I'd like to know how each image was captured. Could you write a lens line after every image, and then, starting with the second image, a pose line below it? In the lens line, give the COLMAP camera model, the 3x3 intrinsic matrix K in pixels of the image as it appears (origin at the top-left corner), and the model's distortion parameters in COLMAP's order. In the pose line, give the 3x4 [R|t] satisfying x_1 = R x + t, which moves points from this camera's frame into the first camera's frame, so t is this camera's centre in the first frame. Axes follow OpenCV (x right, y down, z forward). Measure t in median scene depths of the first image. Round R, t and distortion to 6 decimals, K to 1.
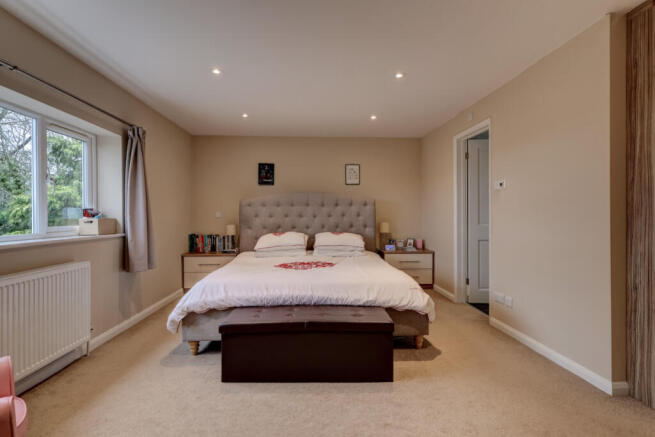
lens RADIAL K [[313.6, 0, 327.5], [0, 313.6, 218.5], [0, 0, 1]] dist [-0.000354, 0.000124]
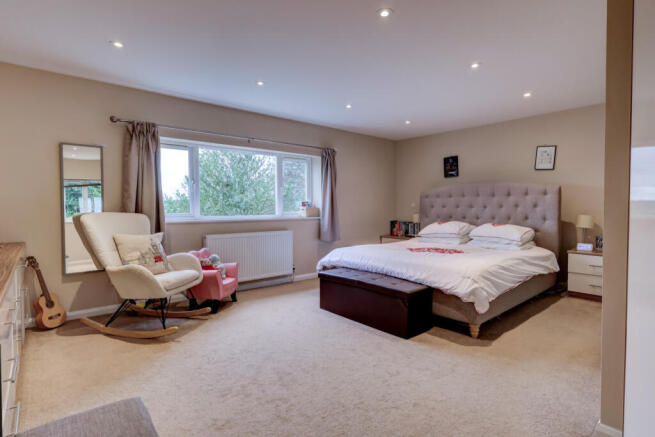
lens RADIAL K [[313.6, 0, 327.5], [0, 313.6, 218.5], [0, 0, 1]] dist [-0.000354, 0.000124]
pose [[0.636383, 0.033040, -0.770666, 0.421477], [-0.009220, 0.999337, 0.035230, -0.000345], [0.771318, -0.015315, 0.636265, -0.001118]]
